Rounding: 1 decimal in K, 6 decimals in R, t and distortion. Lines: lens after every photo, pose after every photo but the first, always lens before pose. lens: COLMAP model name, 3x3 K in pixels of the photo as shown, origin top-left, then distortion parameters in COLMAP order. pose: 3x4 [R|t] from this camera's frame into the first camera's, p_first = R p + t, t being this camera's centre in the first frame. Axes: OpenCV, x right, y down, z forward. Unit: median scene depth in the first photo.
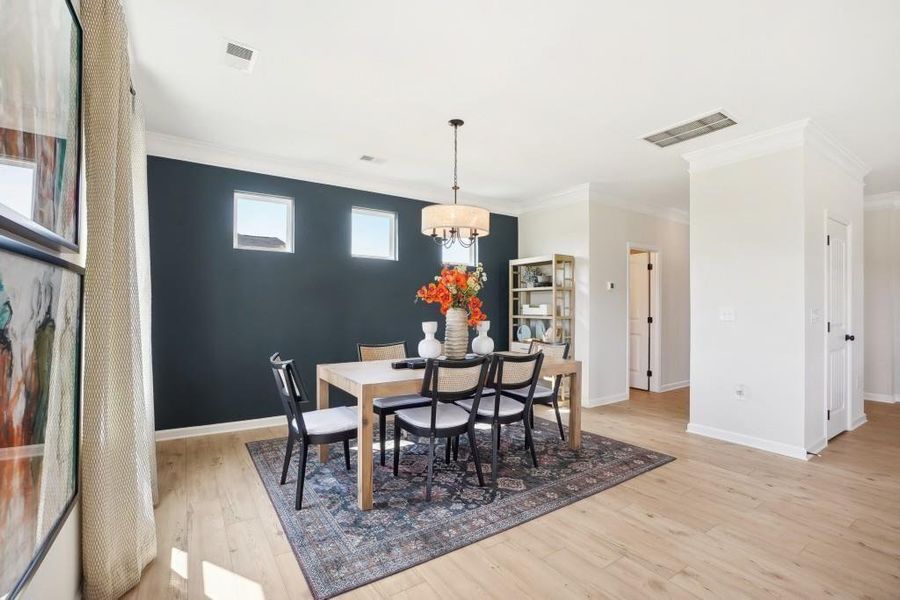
lens RADIAL K [[414.0, 0, 451.6], [0, 414.0, 300.6], [0, 0, 1]] dist [-0.030061, 0.007470]
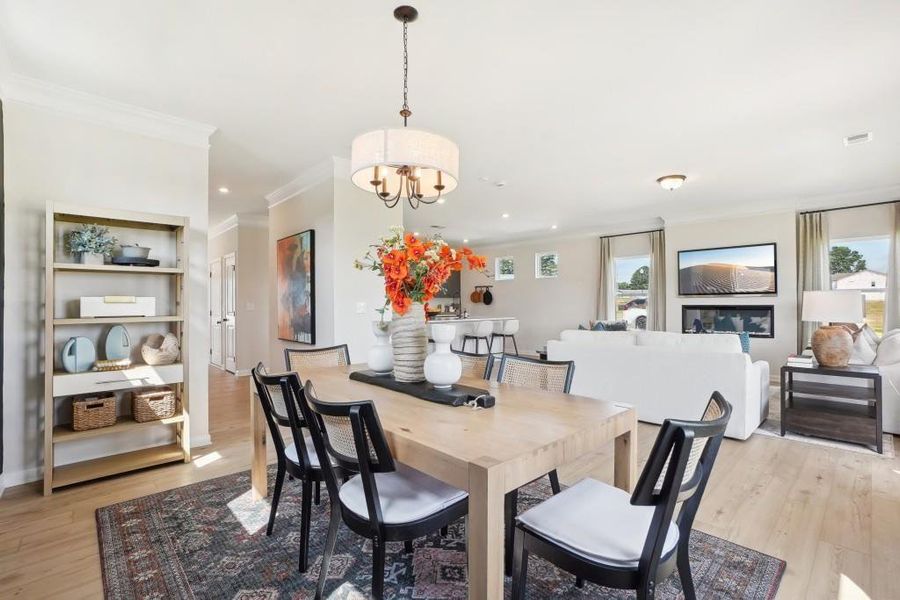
lens RADIAL K [[414.0, 0, 454.2], [0, 414.0, 298.6], [0, 0, 1]] dist [-0.030061, 0.007470]
pose [[-0.170523, 0.008264, 0.985319, -0.657124], [-0.010443, 0.999894, -0.010194, 0.019739], [-0.985298, -0.012028, -0.170419, 1.080947]]
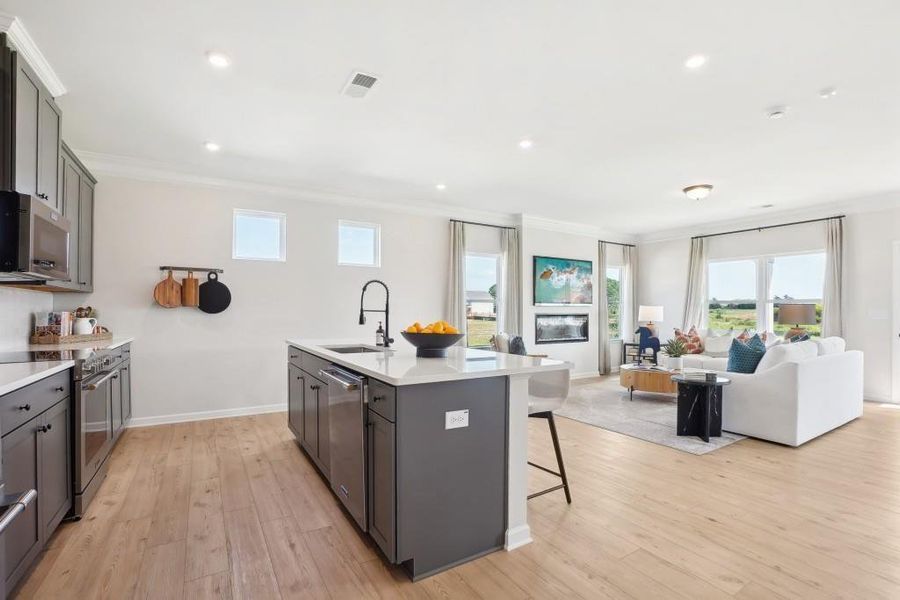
lens RADIAL K [[414.0, 0, 451.7], [0, 414.0, 310.3], [0, 0, 1]] dist [-0.030061, 0.007470]
pose [[-0.999869, -0.005661, 0.015164, 1.663850], [-0.005905, 0.999853, -0.016091, 0.038470], [-0.015071, -0.016179, -0.999756, 1.591048]]
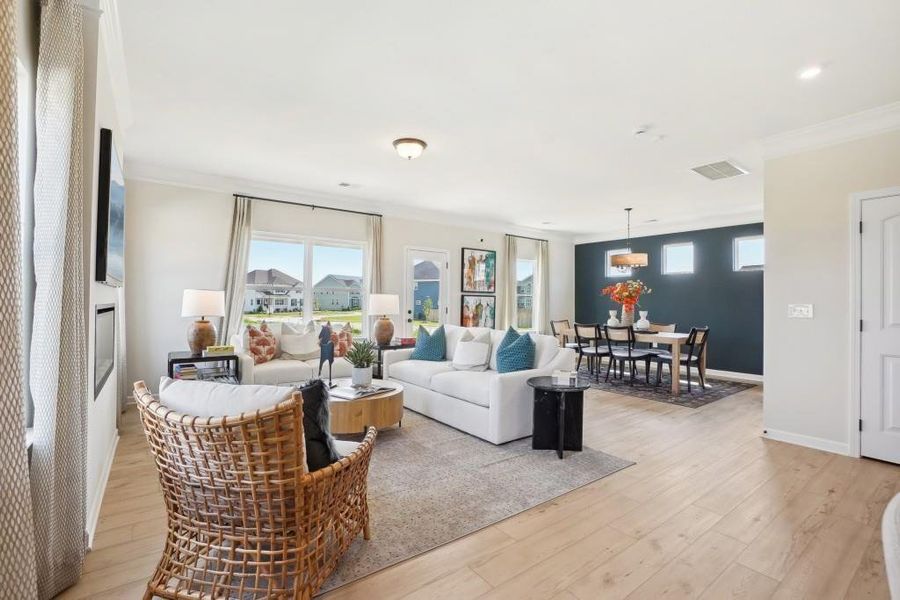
lens RADIAL K [[414.0, 0, 458.8], [0, 414.0, 300.2], [0, 0, 1]] dist [-0.030061, 0.007470]
pose [[0.055922, -0.009731, -0.998388, 1.992277], [0.002669, 0.999950, -0.009596, 0.017197], [0.998432, -0.002128, 0.055945, 0.090850]]
